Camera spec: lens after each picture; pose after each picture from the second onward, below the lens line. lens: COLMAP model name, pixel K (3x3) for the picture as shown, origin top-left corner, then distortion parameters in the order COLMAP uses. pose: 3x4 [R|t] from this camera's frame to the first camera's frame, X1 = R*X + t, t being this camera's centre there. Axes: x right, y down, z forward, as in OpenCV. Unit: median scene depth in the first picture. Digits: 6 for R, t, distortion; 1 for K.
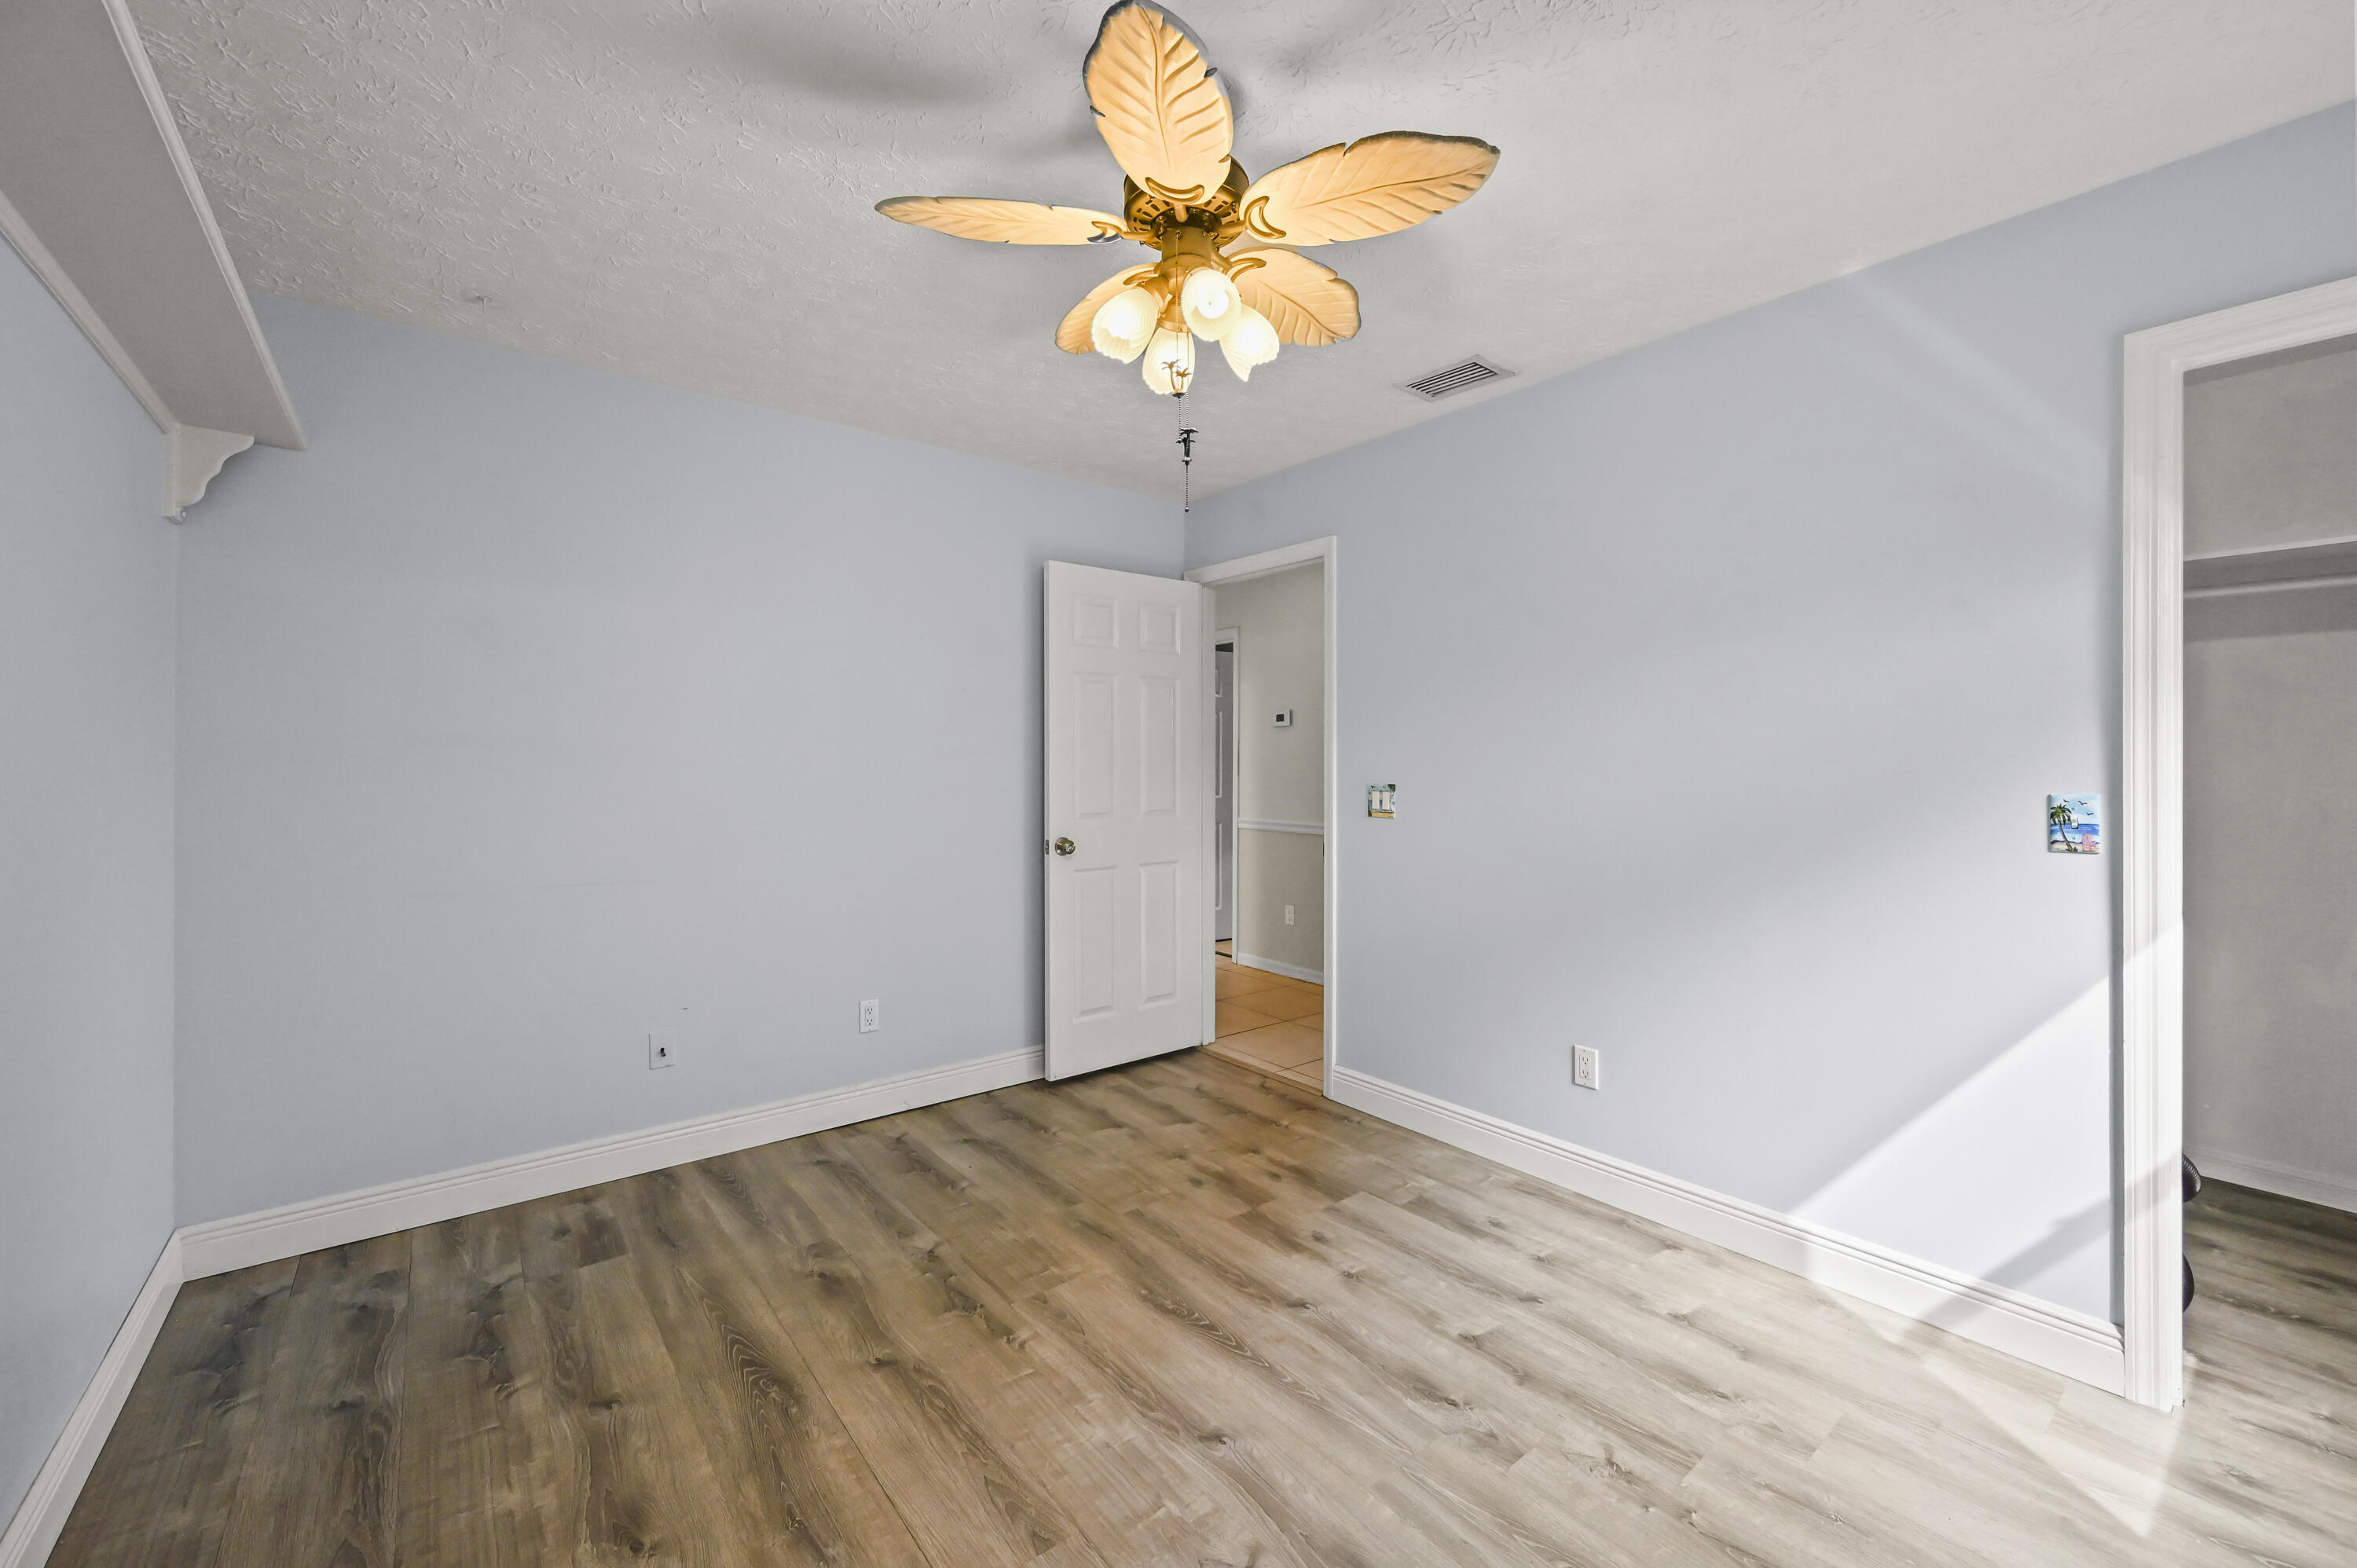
lens RADIAL K [[949.8, 0, 1177.9], [0, 949.8, 749.6], [0, 0, 1]] dist [-0.001768, 0.000605]
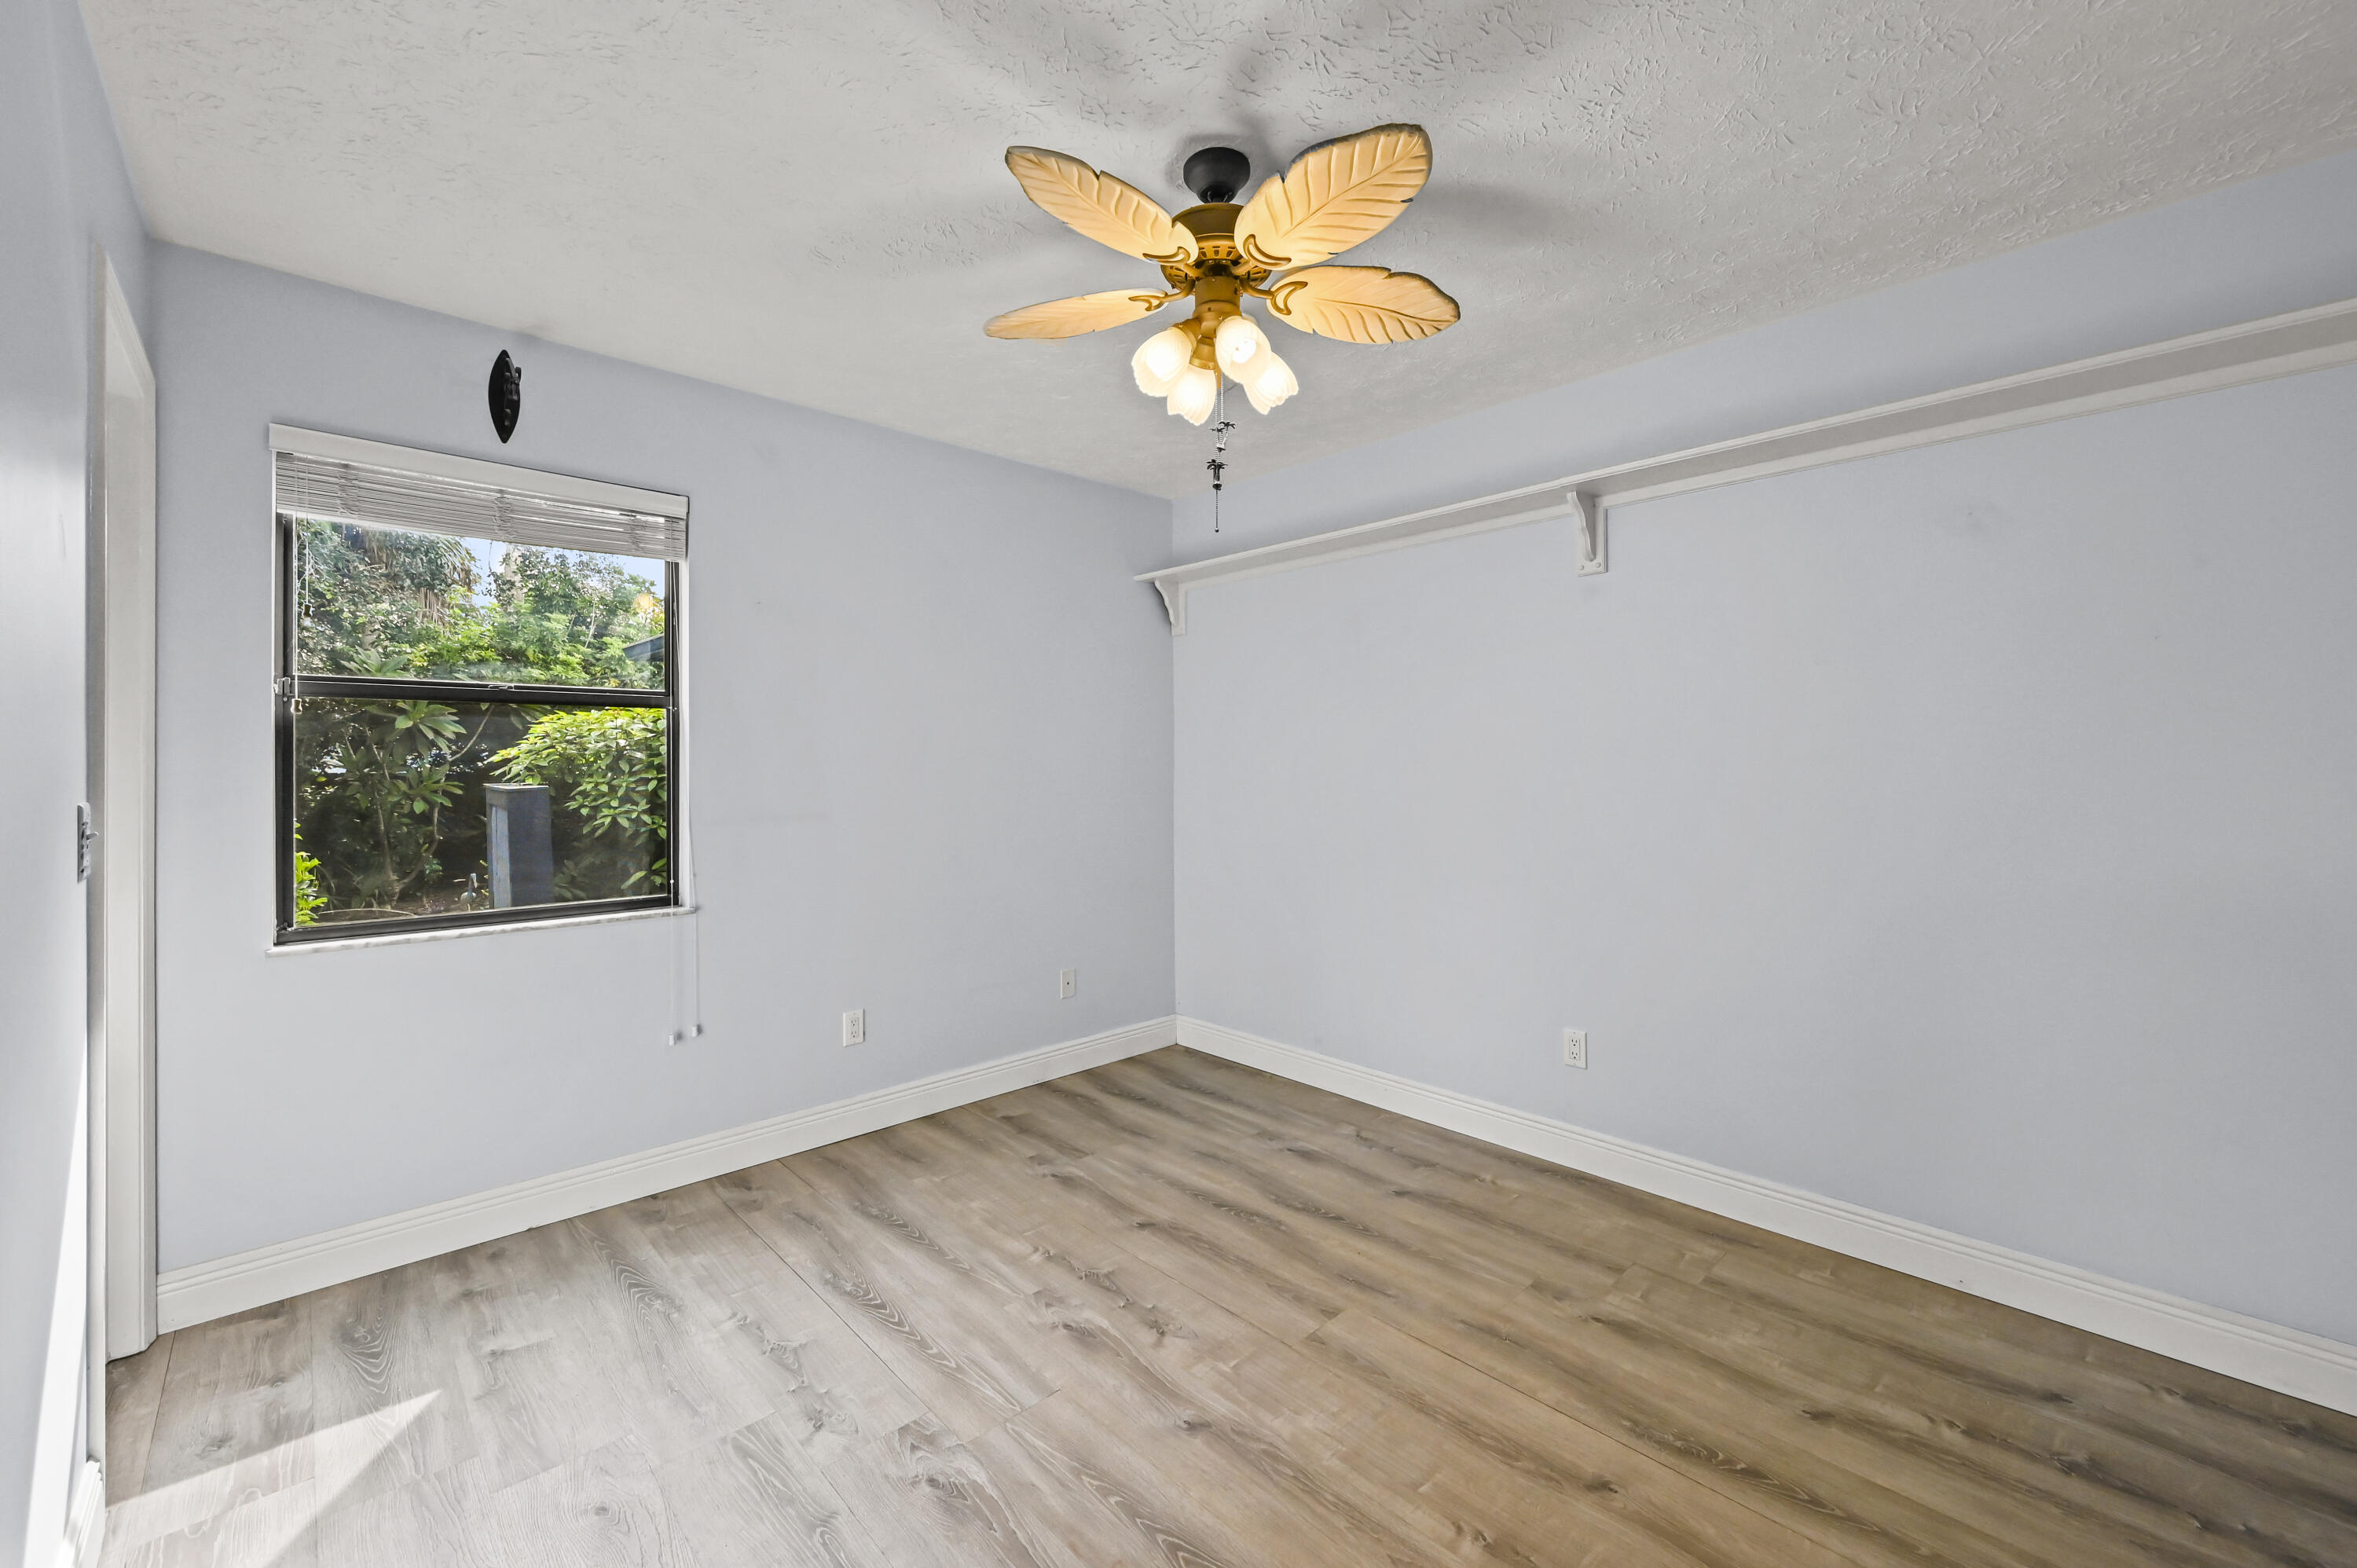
lens RADIAL K [[949.8, 0, 1177.9], [0, 949.8, 749.6], [0, 0, 1]] dist [-0.001768, 0.000605]
pose [[-0.996334, 0.001508, -0.085535, 0.142872], [0.003889, 0.999610, -0.027671, 0.029391], [0.085460, -0.027903, -0.995951, 2.029286]]
